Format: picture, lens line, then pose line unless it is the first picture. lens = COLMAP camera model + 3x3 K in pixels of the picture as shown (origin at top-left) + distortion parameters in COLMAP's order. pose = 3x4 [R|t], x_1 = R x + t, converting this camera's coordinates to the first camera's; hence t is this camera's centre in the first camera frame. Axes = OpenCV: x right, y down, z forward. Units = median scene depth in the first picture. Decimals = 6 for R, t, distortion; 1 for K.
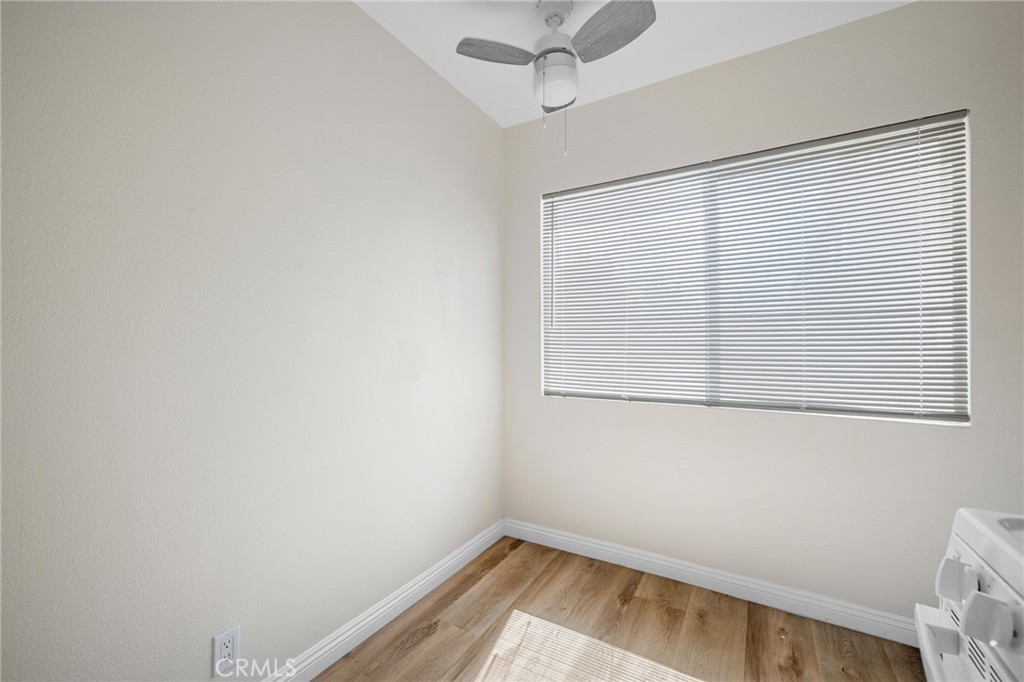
lens RADIAL K [[417.1, 0, 512.0], [0, 417.1, 341.0], [0, 0, 1]] dist [-0.000246, -0.000205]
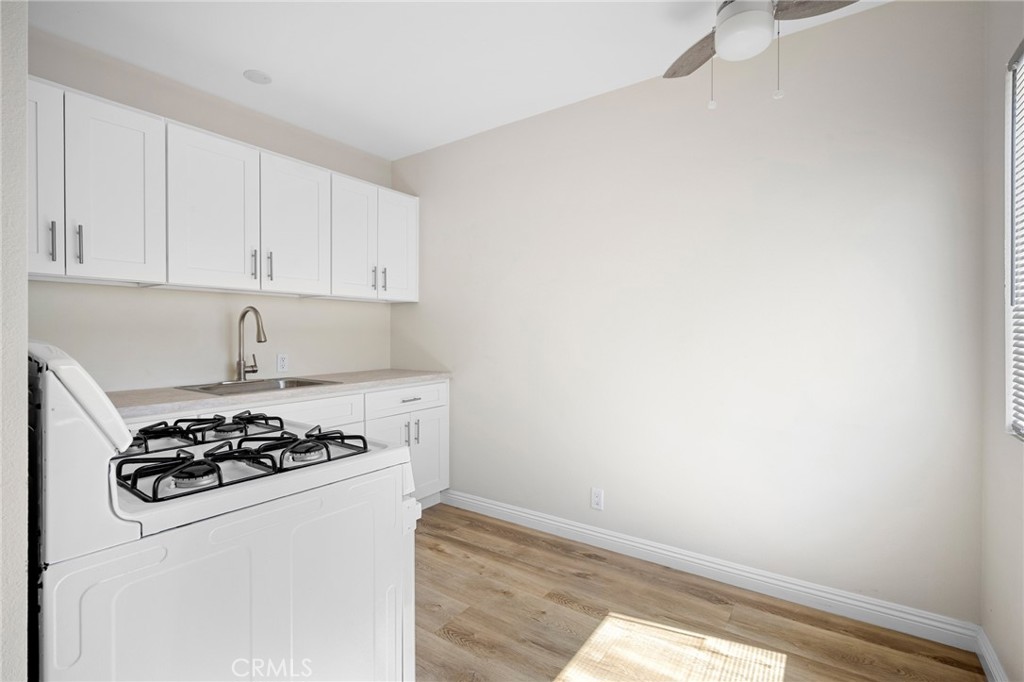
lens RADIAL K [[467.3, 0, 512.0], [0, 467.3, 341.0], [0, 0, 1]] dist [0.000886, 0.000160]
pose [[-0.080480, 0.020692, -0.996541, 0.971998], [0.017864, 0.999654, 0.019314, -0.017756], [0.996596, -0.016248, -0.080822, 0.535453]]
